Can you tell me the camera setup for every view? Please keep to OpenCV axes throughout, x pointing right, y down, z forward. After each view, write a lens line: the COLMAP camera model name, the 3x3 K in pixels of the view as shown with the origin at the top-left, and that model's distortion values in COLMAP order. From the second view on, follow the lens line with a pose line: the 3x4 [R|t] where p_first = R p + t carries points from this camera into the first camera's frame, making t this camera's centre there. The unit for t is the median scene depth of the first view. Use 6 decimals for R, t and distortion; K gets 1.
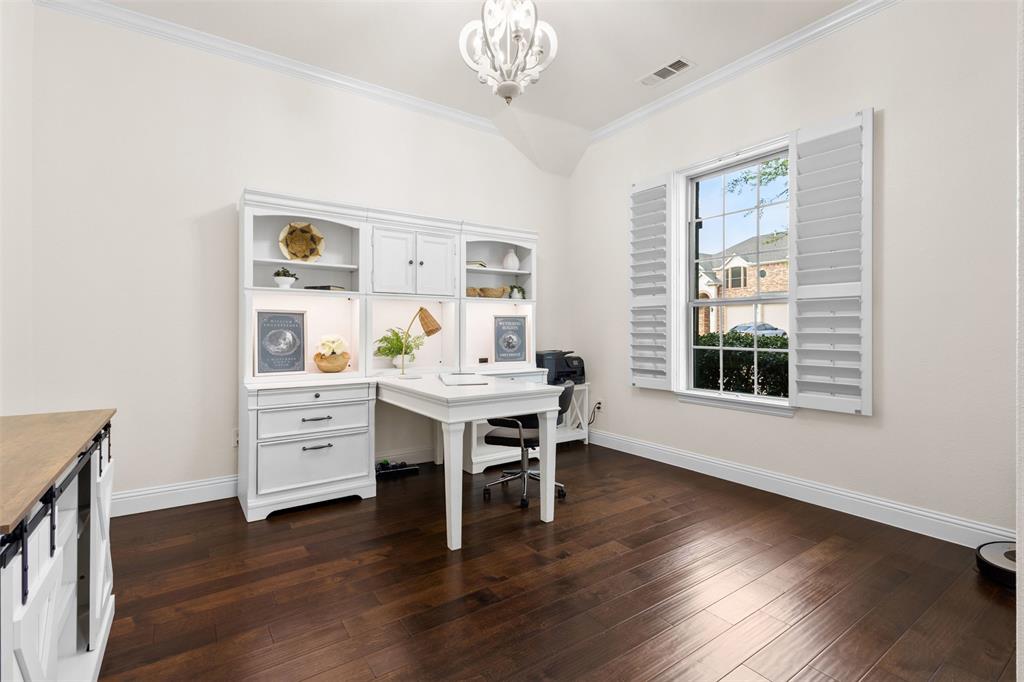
lens RADIAL K [[472.9, 0, 514.3], [0, 472.9, 328.5], [0, 0, 1]] dist [0.009078, 0.000346]
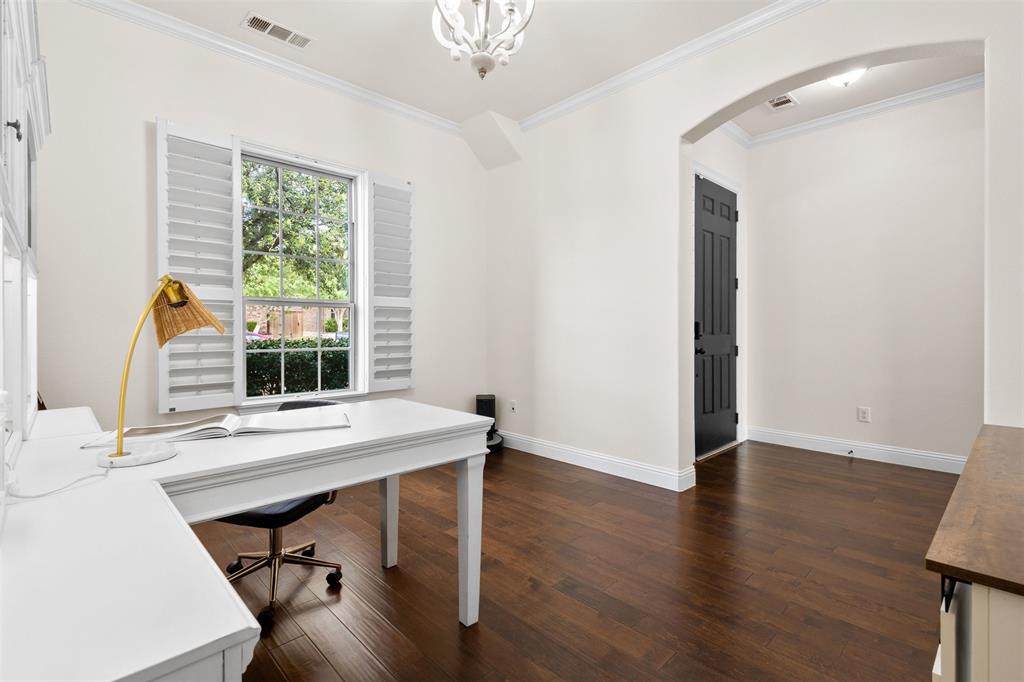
lens RADIAL K [[472.9, 0, 514.3], [0, 472.9, 328.5], [0, 0, 1]] dist [0.009078, 0.000346]
pose [[-0.151731, -0.005875, 0.988404, -0.633396], [-0.007046, 0.999963, 0.004862, -0.011431], [-0.988397, -0.006226, -0.151767, 0.740140]]
